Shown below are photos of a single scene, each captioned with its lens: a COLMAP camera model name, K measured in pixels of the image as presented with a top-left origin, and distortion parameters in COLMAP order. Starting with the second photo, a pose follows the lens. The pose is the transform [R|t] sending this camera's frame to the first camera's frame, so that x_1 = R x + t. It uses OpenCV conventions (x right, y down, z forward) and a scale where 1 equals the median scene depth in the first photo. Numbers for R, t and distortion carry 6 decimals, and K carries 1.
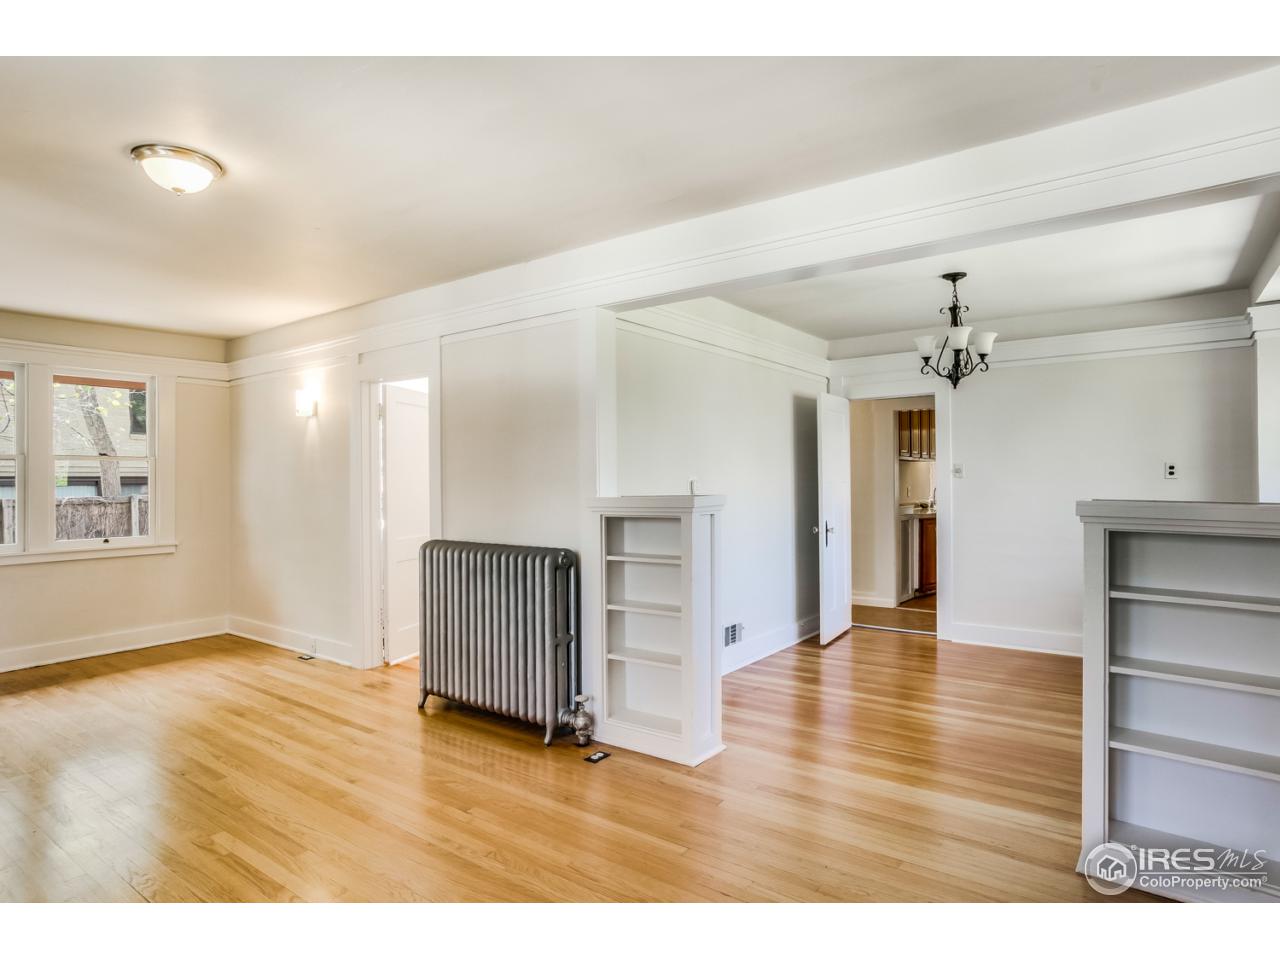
lens RADIAL K [[736.5, 0, 640.0], [0, 736.5, 480.0], [0, 0, 1]] dist [-0.001992, -0.000064]
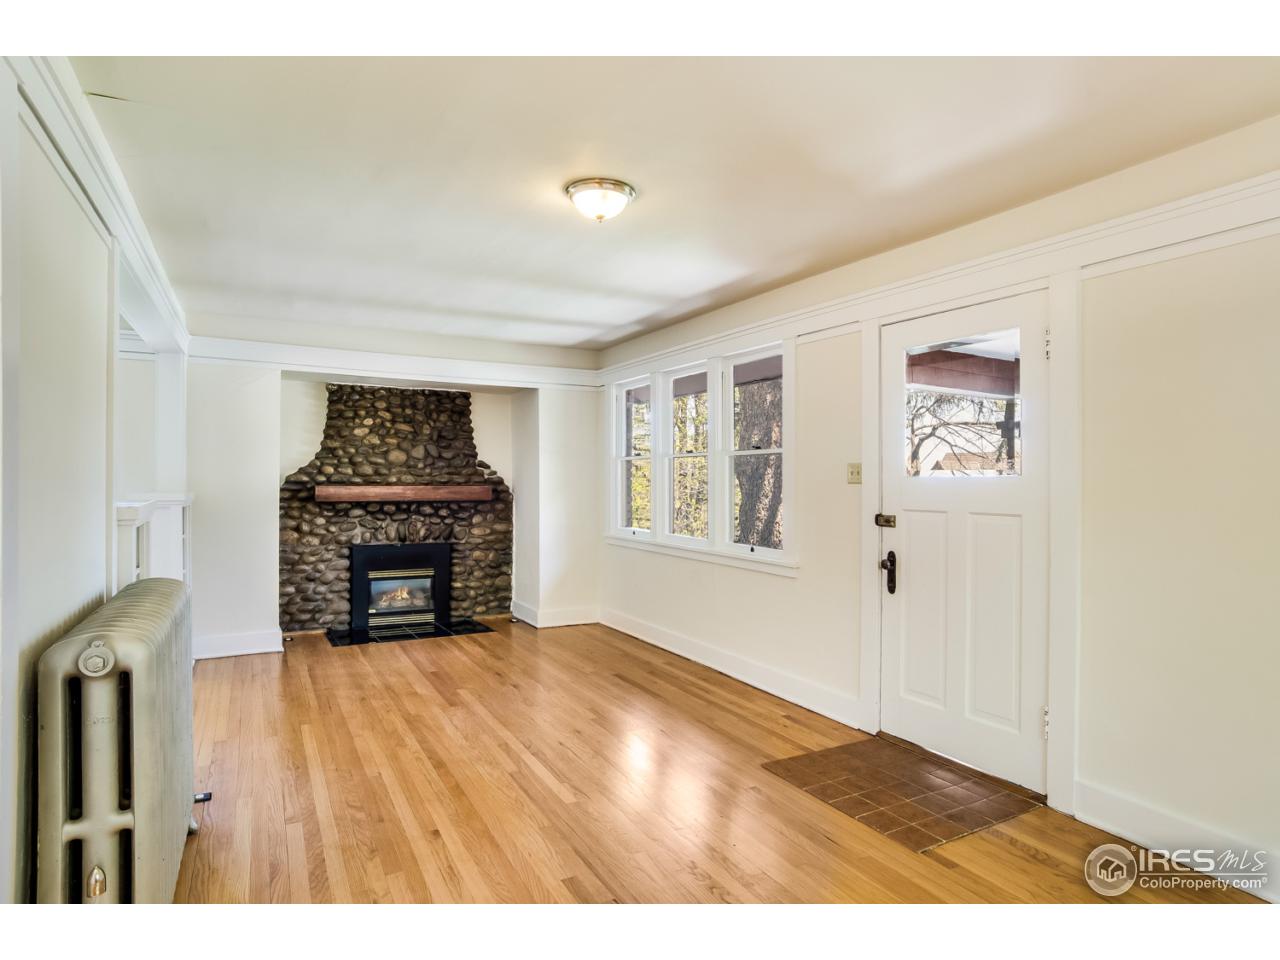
lens RADIAL K [[710.9, 0, 640.0], [0, 710.9, 480.0], [0, 0, 1]] dist [-0.044901, 0.000885]
pose [[-0.914358, 0.003160, 0.404893, -0.713679], [0.003837, 0.999992, 0.000860, -0.002891], [-0.404888, 0.002340, -0.914363, 1.249925]]
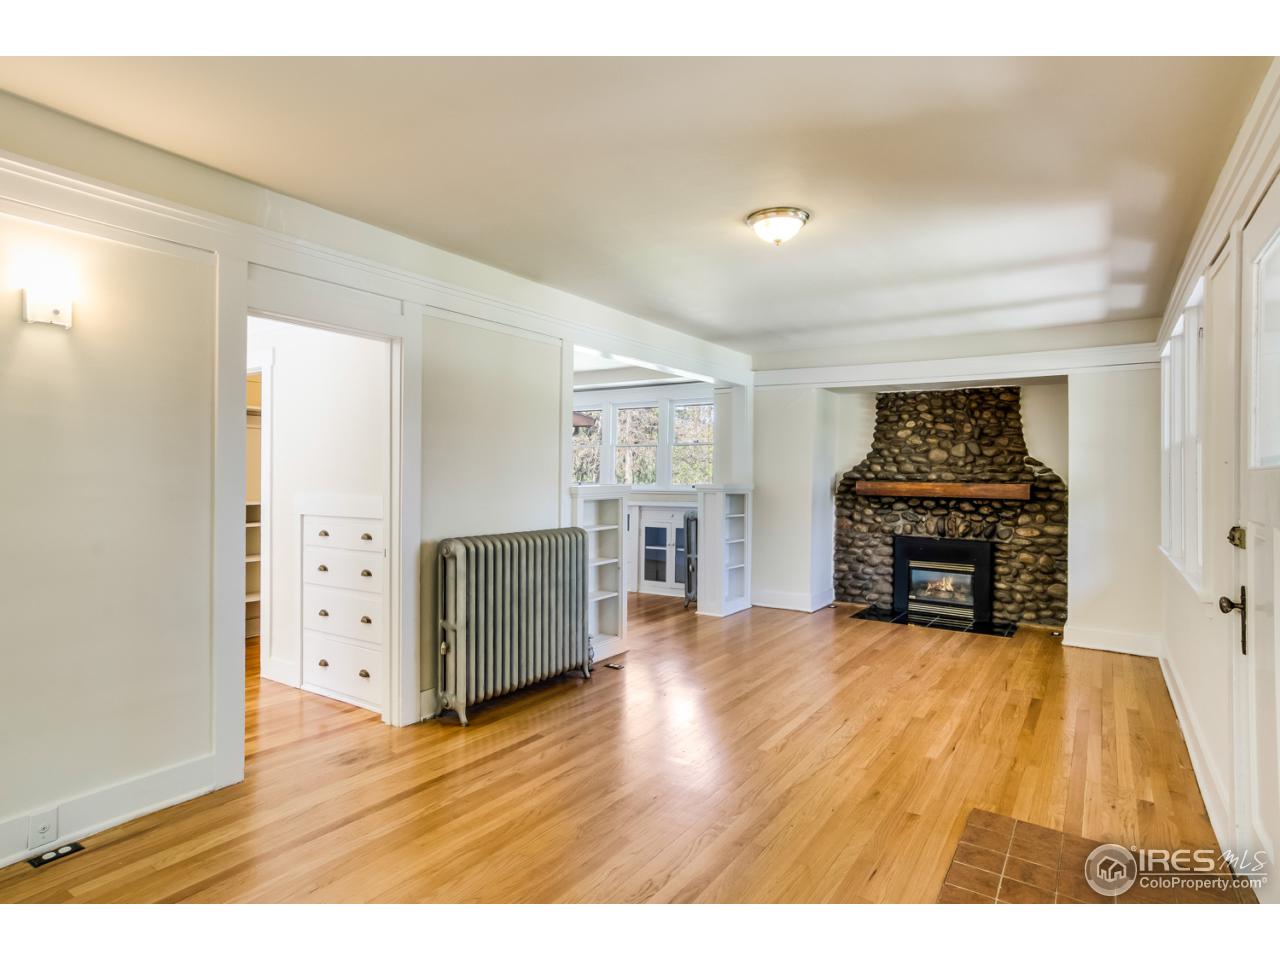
lens RADIAL K [[687.2, 0, 639.4], [0, 687.2, 475.8], [0, 0, 1]] dist [-0.041752, 0.033780]
pose [[-0.060639, 0.005046, 0.998147, -1.136803], [-0.008522, 0.999948, -0.005572, 0.007540], [-0.998123, -0.008844, -0.060593, 0.837719]]
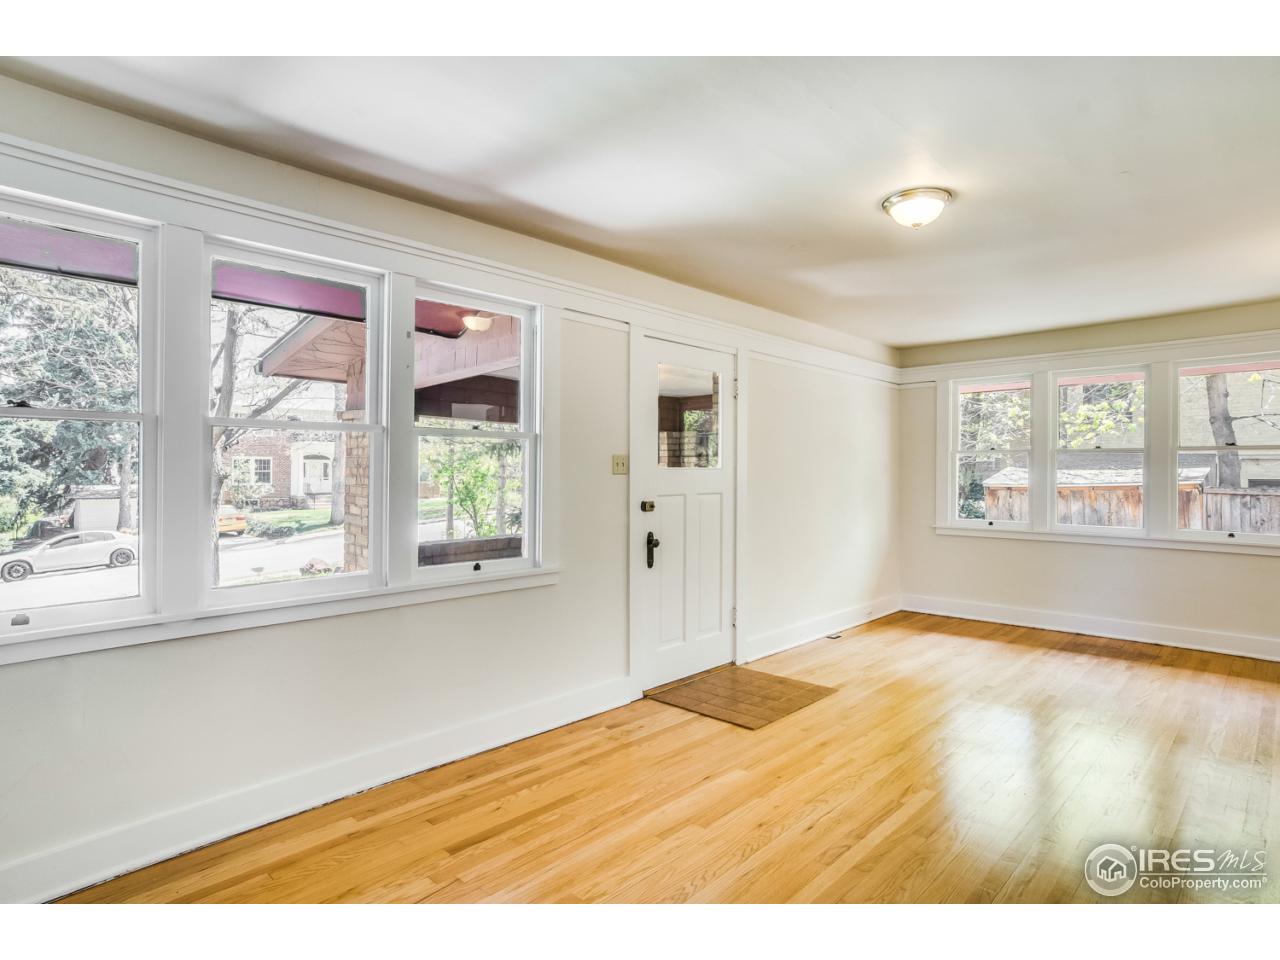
lens RADIAL K [[687.2, 0, 639.4], [0, 687.2, 475.8], [0, 0, 1]] dist [-0.041752, 0.033780]
pose [[-0.117105, 0.015051, -0.993005, 0.321430], [-0.003010, 0.999875, 0.015510, -0.009249], [0.993115, 0.004805, -0.117045, 0.441466]]
